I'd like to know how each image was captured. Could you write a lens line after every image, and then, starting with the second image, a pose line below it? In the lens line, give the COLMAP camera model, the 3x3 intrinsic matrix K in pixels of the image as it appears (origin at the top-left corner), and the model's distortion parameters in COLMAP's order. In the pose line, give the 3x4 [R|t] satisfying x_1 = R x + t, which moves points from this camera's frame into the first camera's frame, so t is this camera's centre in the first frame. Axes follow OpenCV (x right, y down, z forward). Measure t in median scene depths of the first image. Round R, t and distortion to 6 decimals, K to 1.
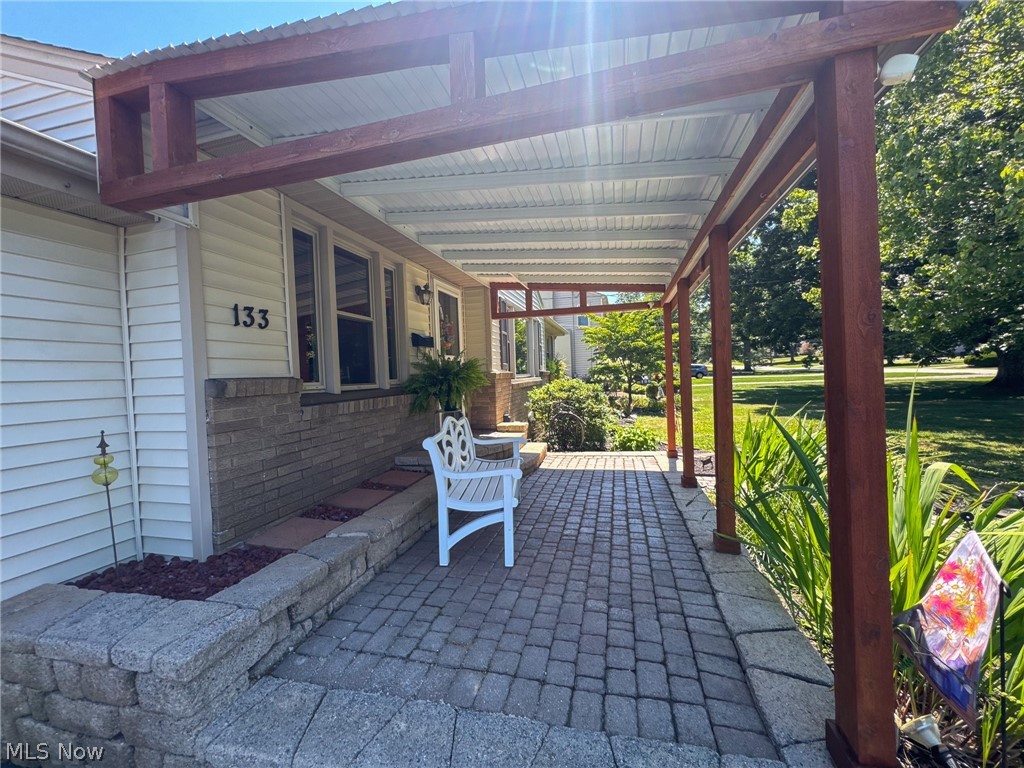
lens RADIAL K [[412.1, 0, 512.0], [0, 412.1, 384.0], [0, 0, 1]] dist [-0.002884, 0.000528]
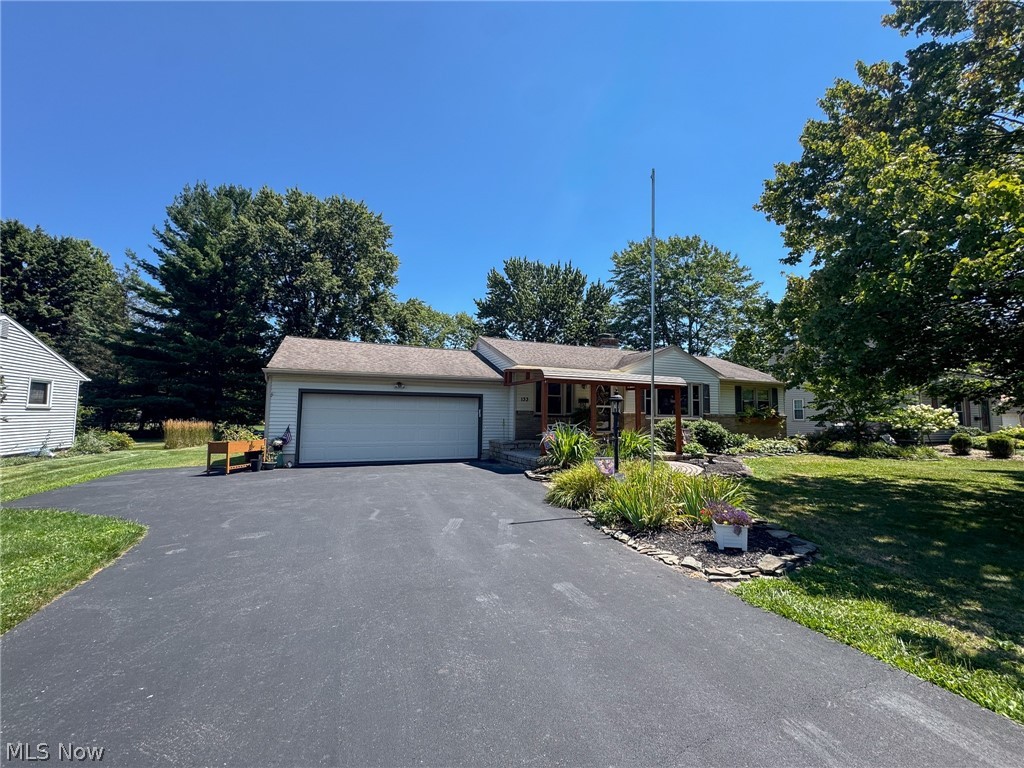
lens RADIAL K [[412.1, 0, 512.0], [0, 412.1, 384.0], [0, 0, 1]] dist [-0.002884, 0.000528]
pose [[0.593416, -0.012015, -0.804806, 3.131394], [-0.055936, 0.996856, -0.056126, -0.045078], [0.802950, 0.078323, 0.590879, -2.021345]]
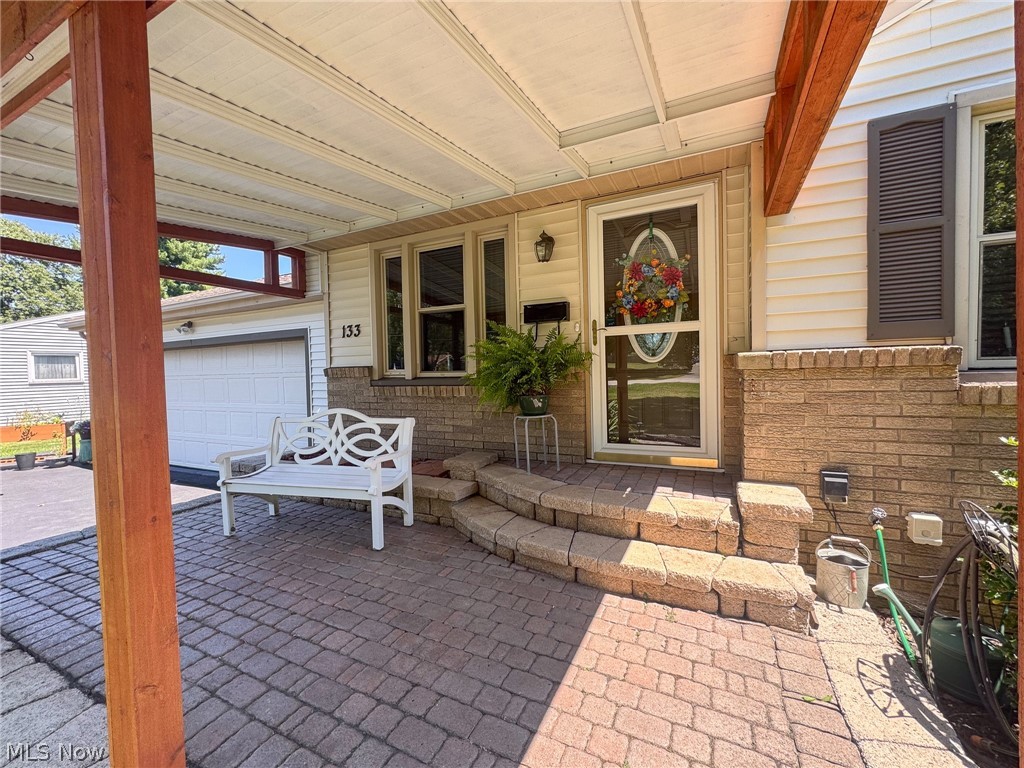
lens RADIAL K [[425.1, 0, 512.0], [0, 425.1, 384.0], [0, 0, 1]] dist [-0.002928, -0.000110]
pose [[-0.201808, 0.076418, -0.976439, 0.848834], [0.009061, 0.997055, 0.076159, -0.062604], [0.979383, 0.006522, -0.201906, 1.763721]]
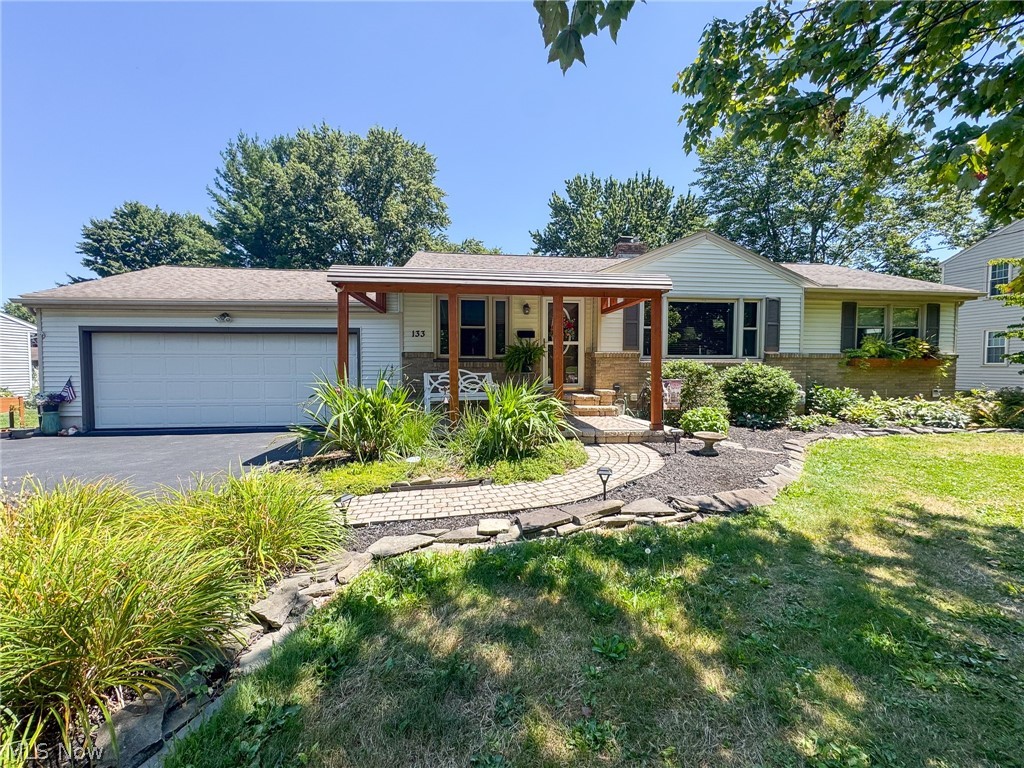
lens RADIAL K [[412.1, 0, 512.0], [0, 412.1, 384.0], [0, 0, 1]] dist [-0.002884, 0.000528]
pose [[0.354603, 0.078046, -0.931754, 2.425381], [-0.035720, 0.996914, 0.069909, -0.015309], [0.934335, 0.008493, 0.356296, 0.460054]]
